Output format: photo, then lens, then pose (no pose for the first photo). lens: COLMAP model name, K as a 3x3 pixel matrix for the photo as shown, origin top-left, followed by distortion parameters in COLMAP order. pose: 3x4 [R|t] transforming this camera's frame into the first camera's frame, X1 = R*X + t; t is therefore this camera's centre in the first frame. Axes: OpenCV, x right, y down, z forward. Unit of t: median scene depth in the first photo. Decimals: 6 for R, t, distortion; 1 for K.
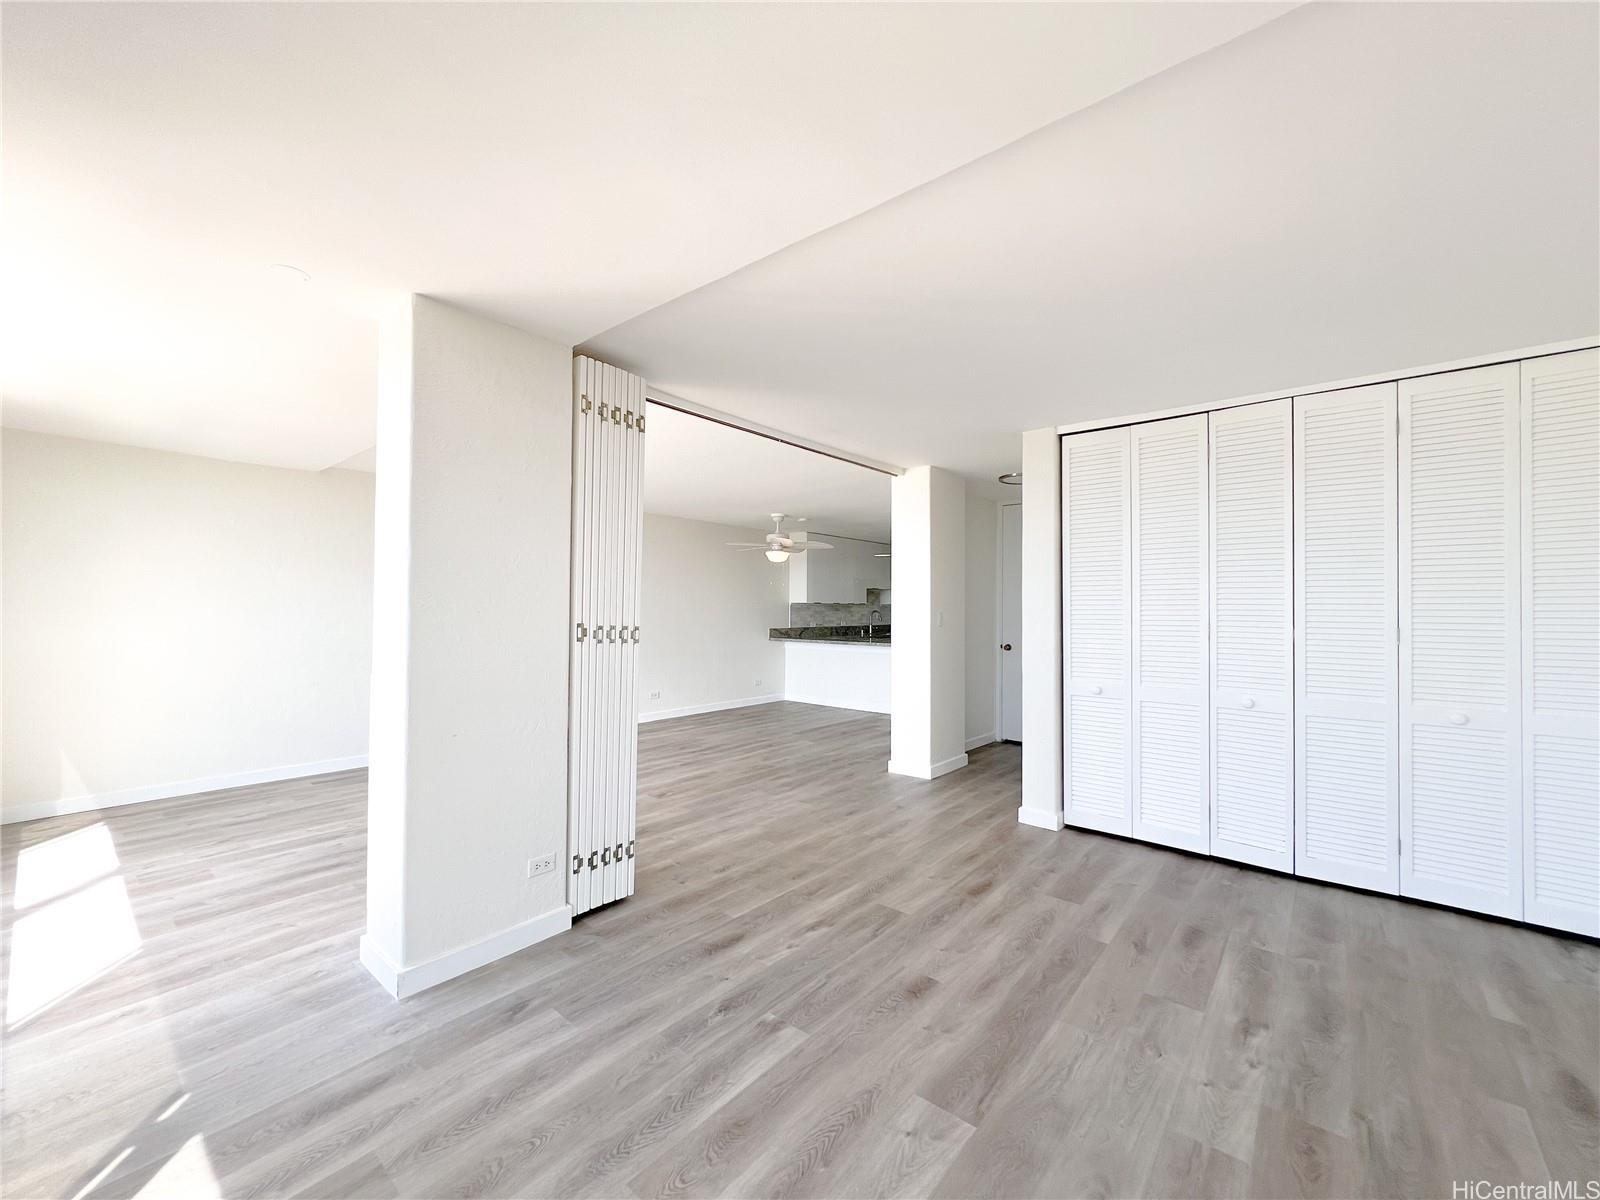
lens RADIAL K [[643.9, 0, 795.6], [0, 643.9, 597.4], [0, 0, 1]] dist [-0.001494, 0.000069]
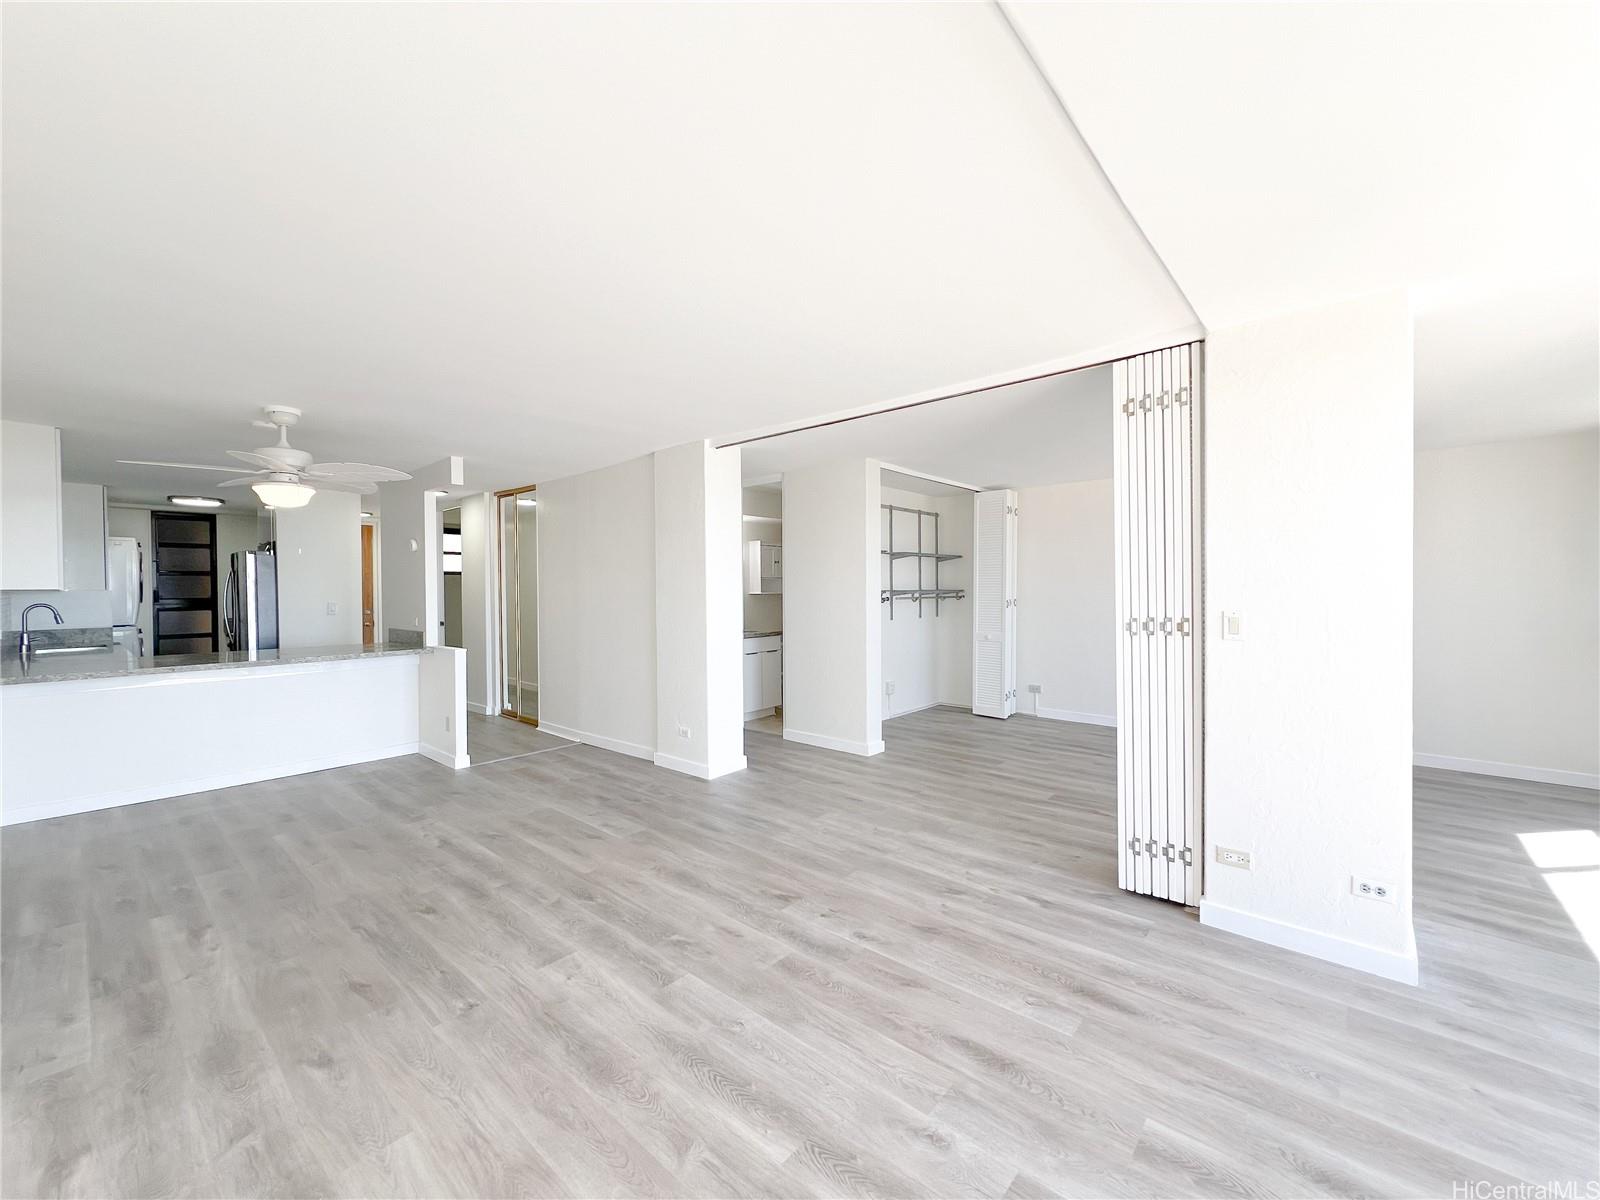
lens RADIAL K [[643.9, 0, 795.6], [0, 643.9, 597.4], [0, 0, 1]] dist [-0.001494, 0.000069]
pose [[0.016361, -0.023052, 0.999600, -1.024142], [-0.012021, 0.999657, 0.023250, -0.003904], [-0.999794, -0.012397, 0.016078, 1.204379]]
